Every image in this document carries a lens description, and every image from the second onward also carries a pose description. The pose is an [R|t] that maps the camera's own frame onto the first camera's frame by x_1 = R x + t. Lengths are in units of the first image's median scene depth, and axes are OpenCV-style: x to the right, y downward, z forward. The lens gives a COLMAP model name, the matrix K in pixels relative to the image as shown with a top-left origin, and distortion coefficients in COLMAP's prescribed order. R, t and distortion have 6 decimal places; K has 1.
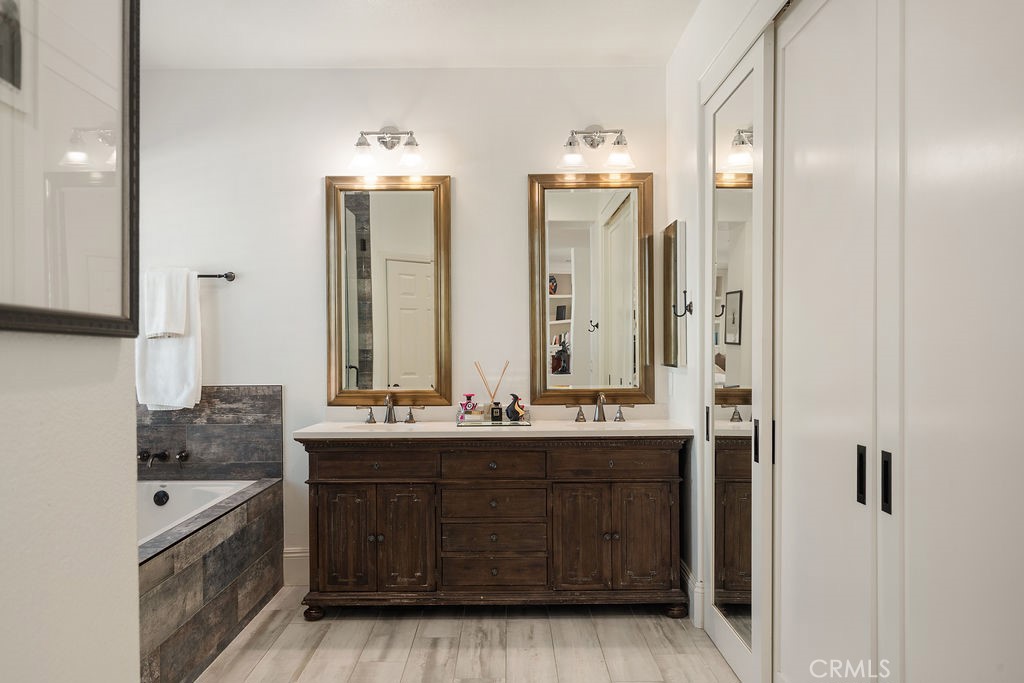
lens RADIAL K [[837.6, 0, 512.1], [0, 837.6, 363.8], [0, 0, 1]] dist [0.004424, 0.001887]
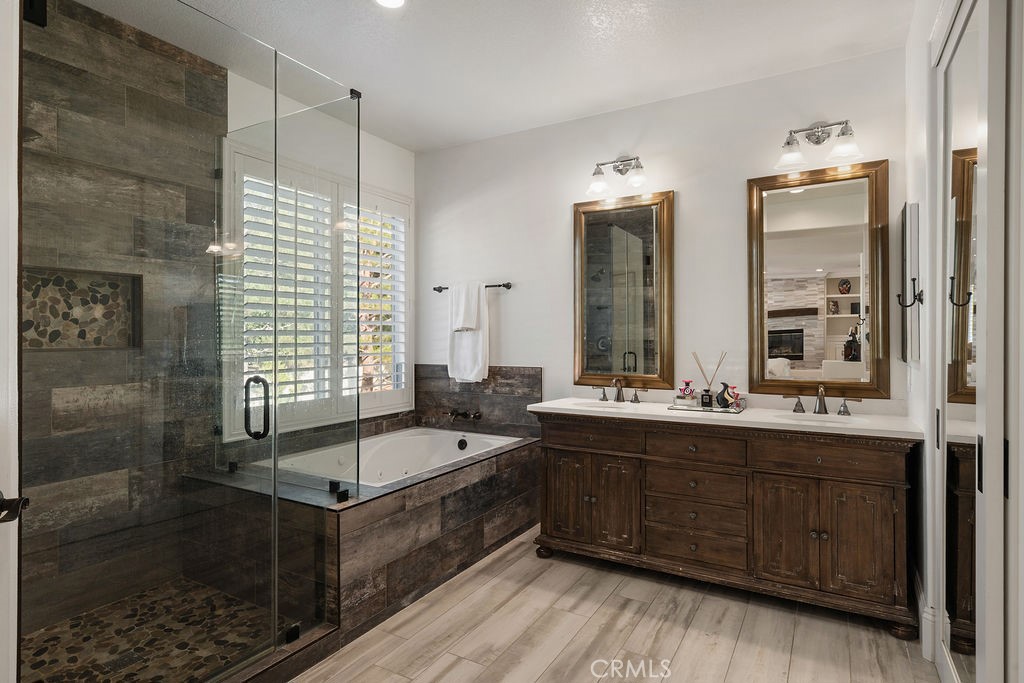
lens RADIAL K [[556.7, 0, 502.1], [0, 556.7, 340.4], [0, 0, 1]] dist [0.003998, 0.001558]
pose [[0.855339, 0.007189, -0.518019, 0.137319], [-0.015358, 0.999816, -0.011483, -0.006181], [0.517842, 0.017778, 0.855292, 0.253137]]
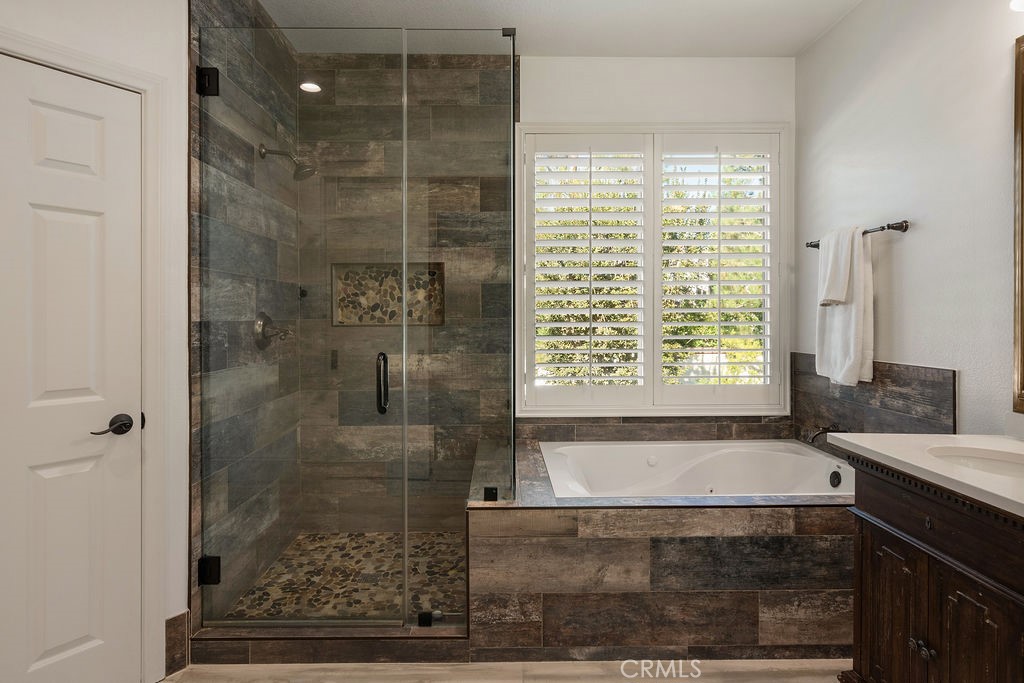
lens RADIAL K [[566.6, 0, 509.1], [0, 566.6, 321.7], [0, 0, 1]] dist [0.003745, 0.002130]
pose [[0.004020, 0.014528, -0.999886, 0.222860], [-0.020355, 0.999688, 0.014443, -0.016122], [0.999785, 0.020295, 0.004315, 0.703853]]
